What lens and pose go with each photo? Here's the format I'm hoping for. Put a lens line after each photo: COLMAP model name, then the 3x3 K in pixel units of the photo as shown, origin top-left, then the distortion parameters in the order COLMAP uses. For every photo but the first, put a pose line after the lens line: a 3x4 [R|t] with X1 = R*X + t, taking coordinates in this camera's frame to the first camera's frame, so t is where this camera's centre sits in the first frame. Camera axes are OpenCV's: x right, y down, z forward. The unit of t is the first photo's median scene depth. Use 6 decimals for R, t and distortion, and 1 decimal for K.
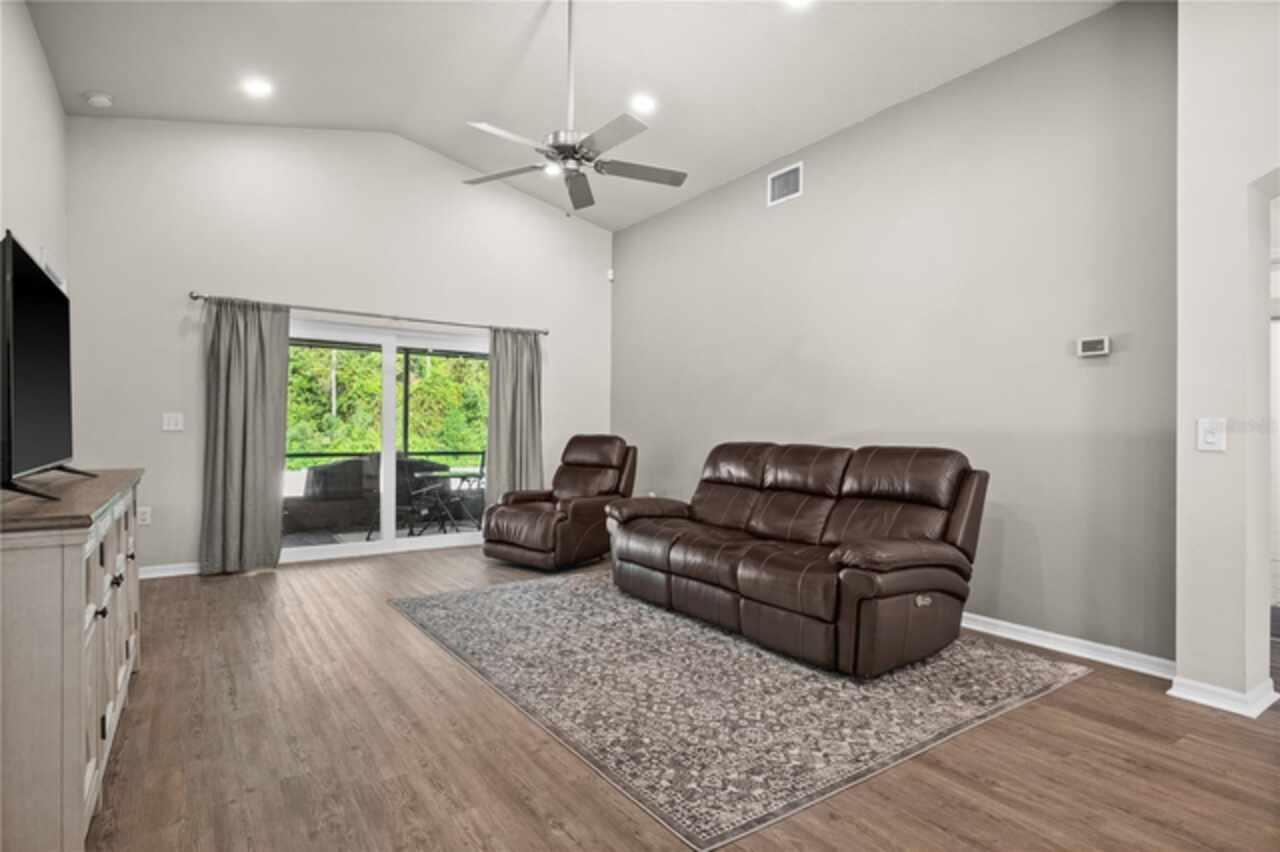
lens RADIAL K [[657.6, 0, 648.4], [0, 657.6, 428.6], [0, 0, 1]] dist [-0.000747, -0.001189]
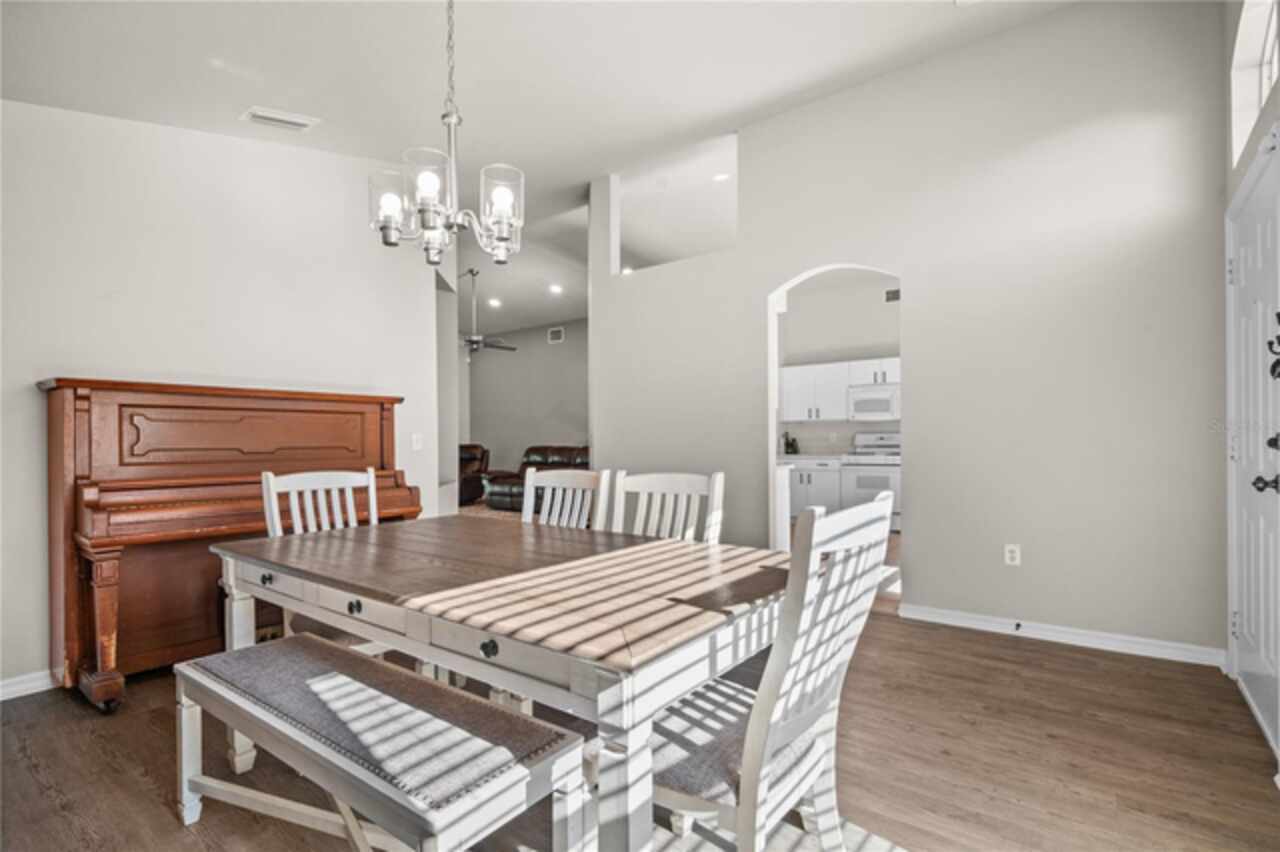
lens RADIAL K [[611.8, 0, 641.4], [0, 611.8, 435.3], [0, 0, 1]] dist [-0.000263, -0.000096]
pose [[0.951934, -0.012897, 0.306031, -0.192133], [0.014016, 0.999901, -0.001458, -0.011308], [-0.305982, 0.005678, 0.952020, -1.282213]]
